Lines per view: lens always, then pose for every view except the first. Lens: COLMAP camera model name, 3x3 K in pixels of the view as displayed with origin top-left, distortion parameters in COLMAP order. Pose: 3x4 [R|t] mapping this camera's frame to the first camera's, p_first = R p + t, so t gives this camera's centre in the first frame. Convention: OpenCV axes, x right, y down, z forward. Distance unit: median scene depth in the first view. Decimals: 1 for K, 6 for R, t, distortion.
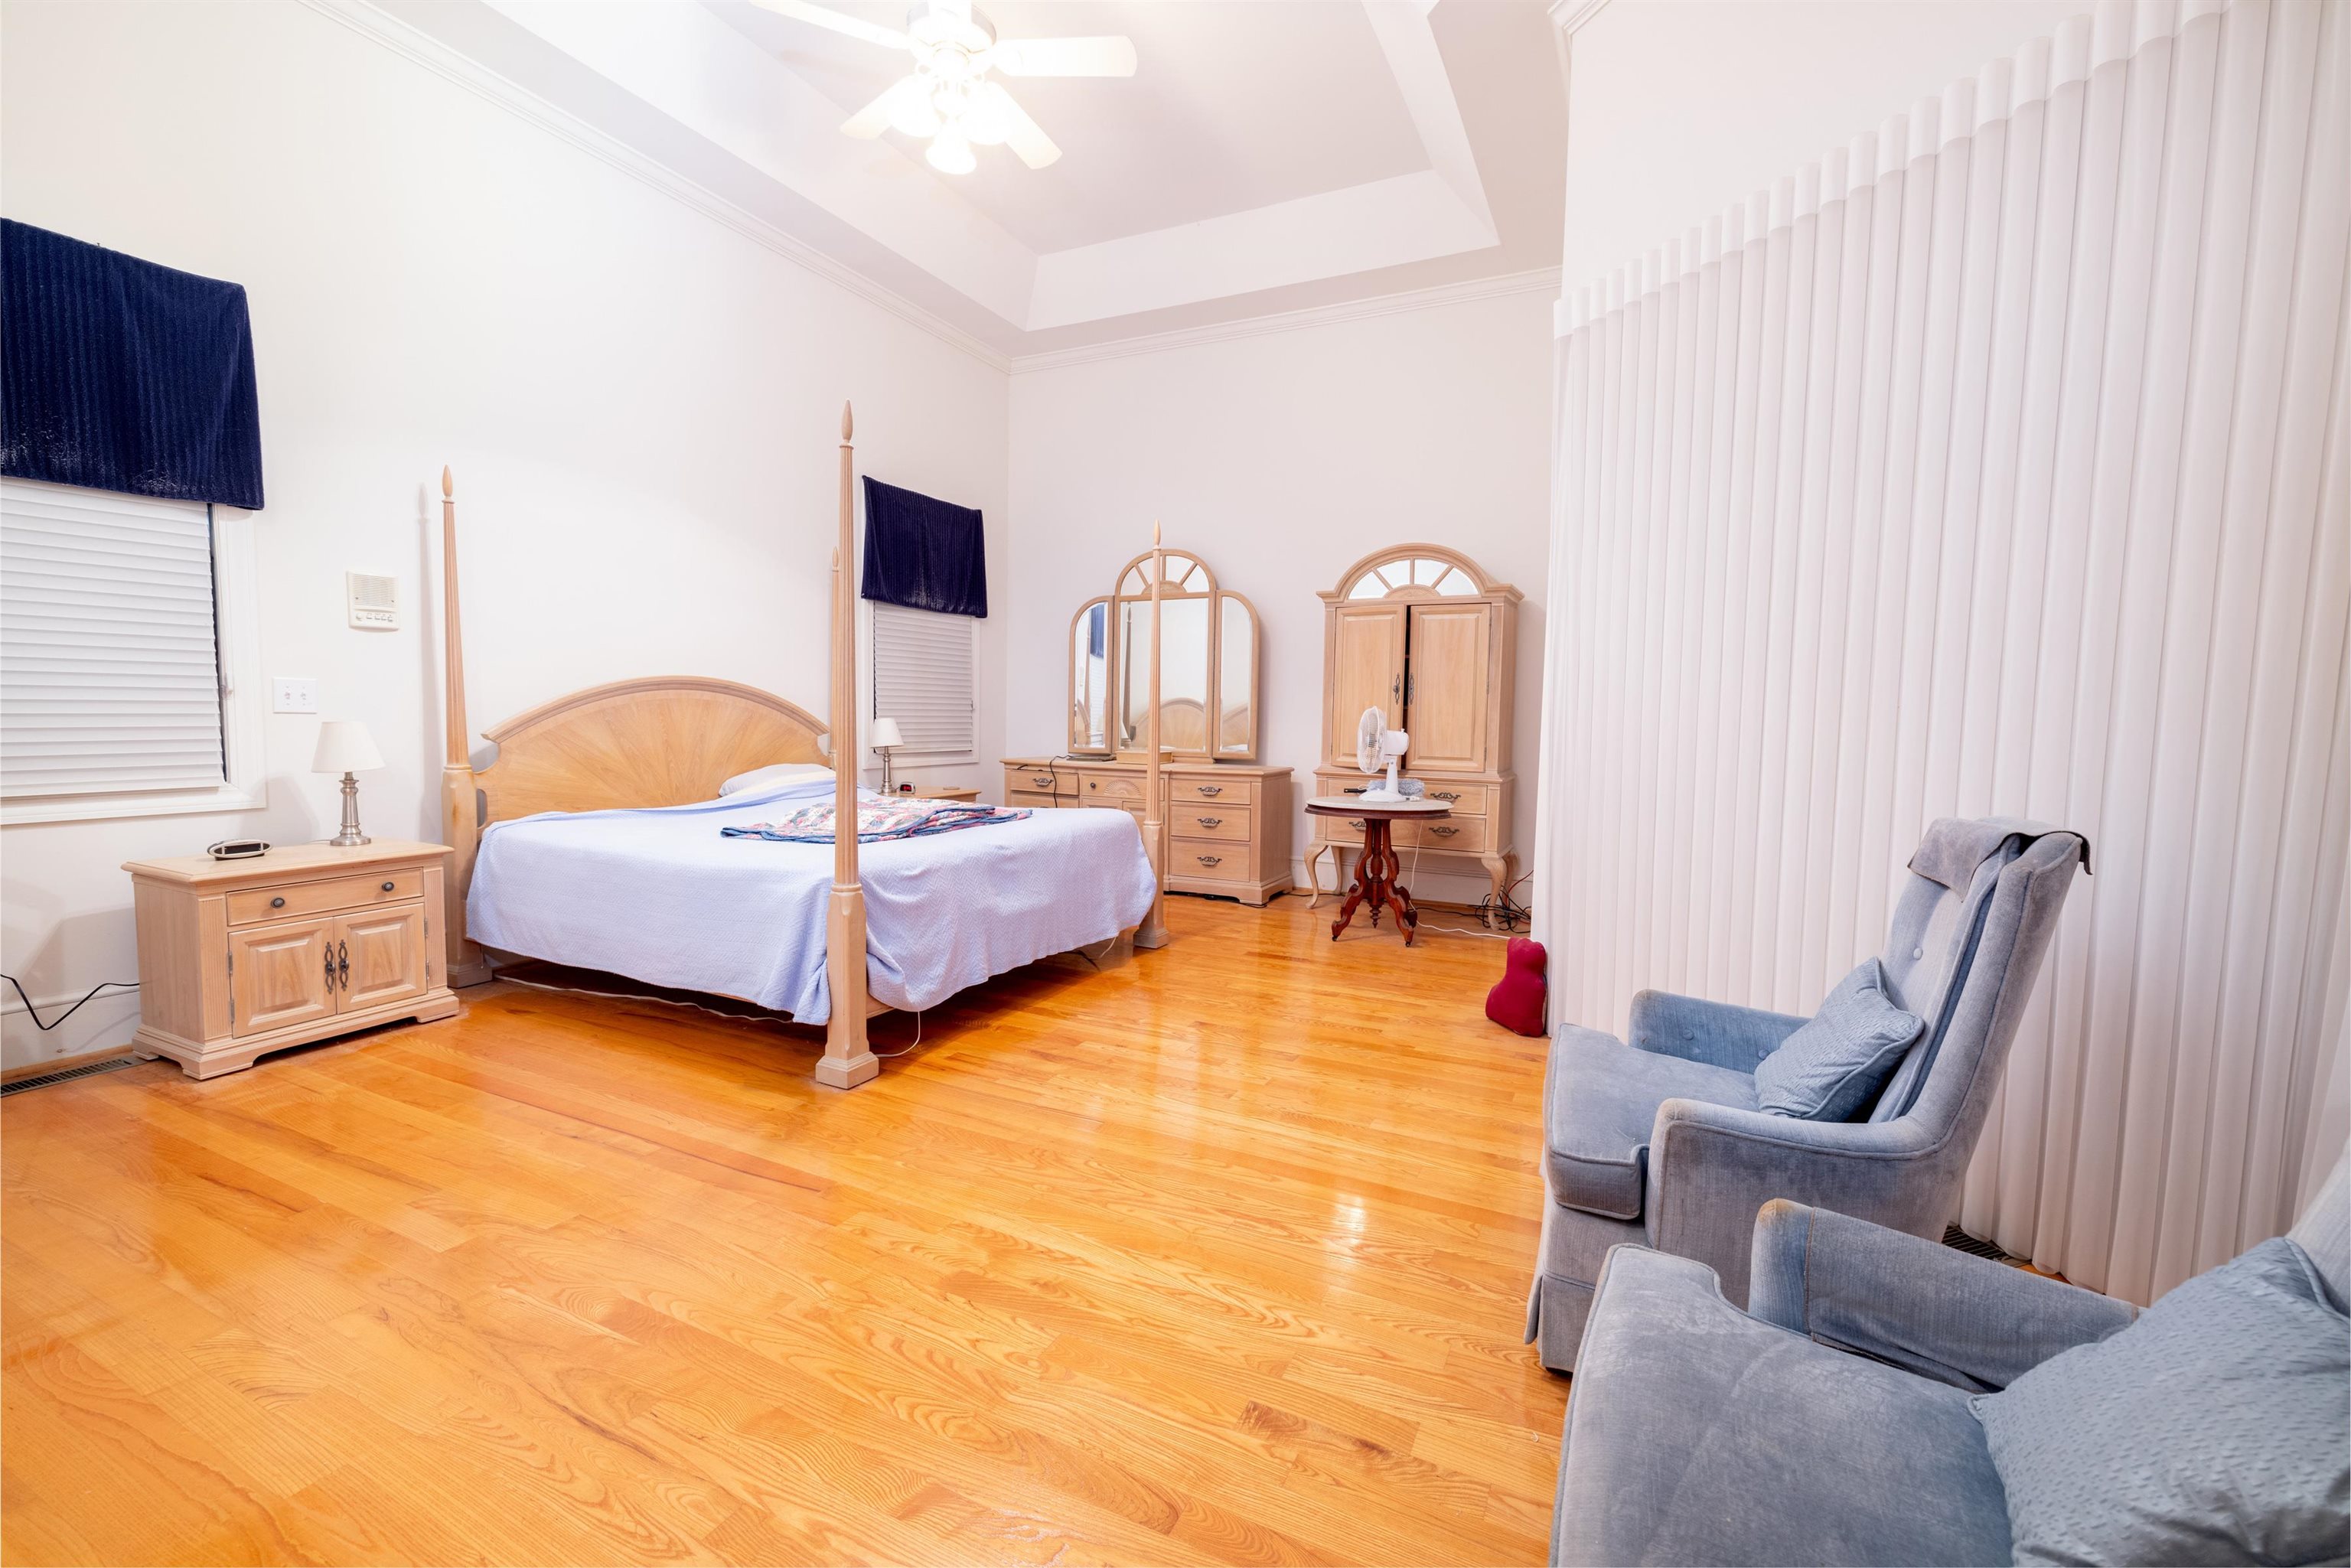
lens RADIAL K [[982.2, 0, 1179.5], [0, 982.2, 773.6], [0, 0, 1]] dist [0.001937, -0.000005]
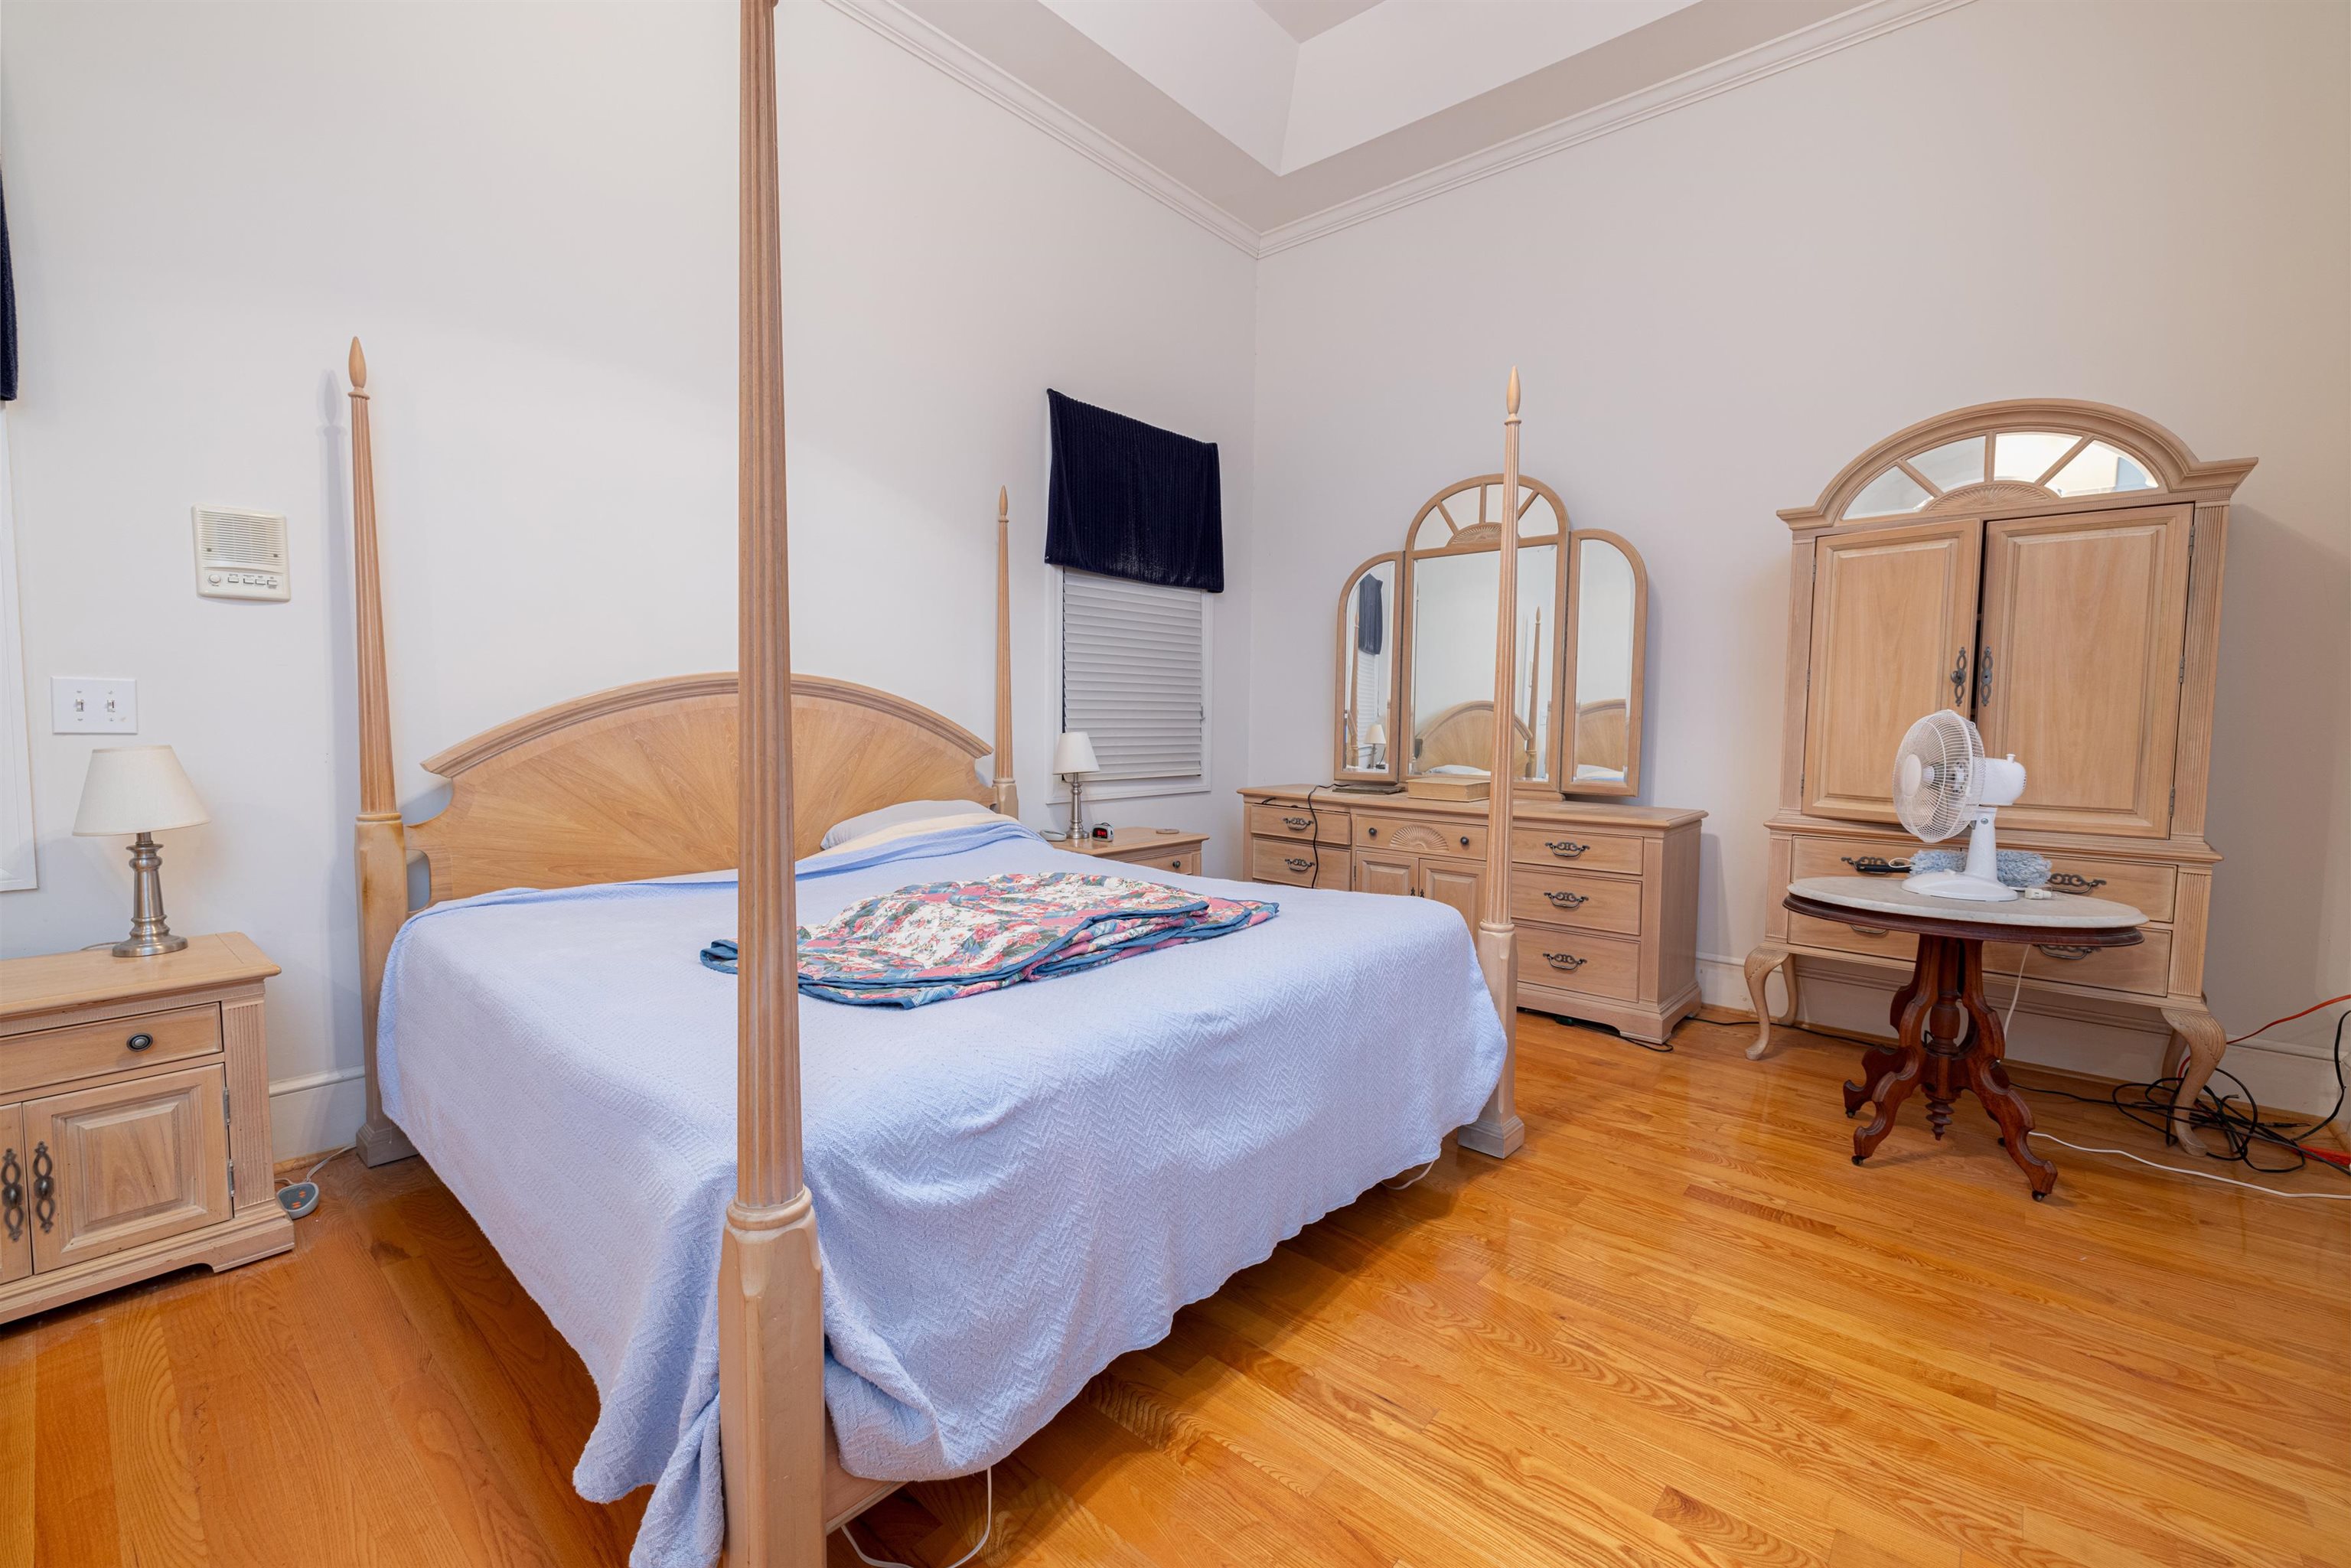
lens RADIAL K [[982.2, 0, 1179.5], [0, 982.2, 773.6], [0, 0, 1]] dist [0.001937, -0.000005]
pose [[0.966923, 0.009099, -0.254904, -0.053399], [-0.010732, 0.999930, -0.005015, -0.026903], [0.254841, 0.007585, 0.966953, 0.380235]]
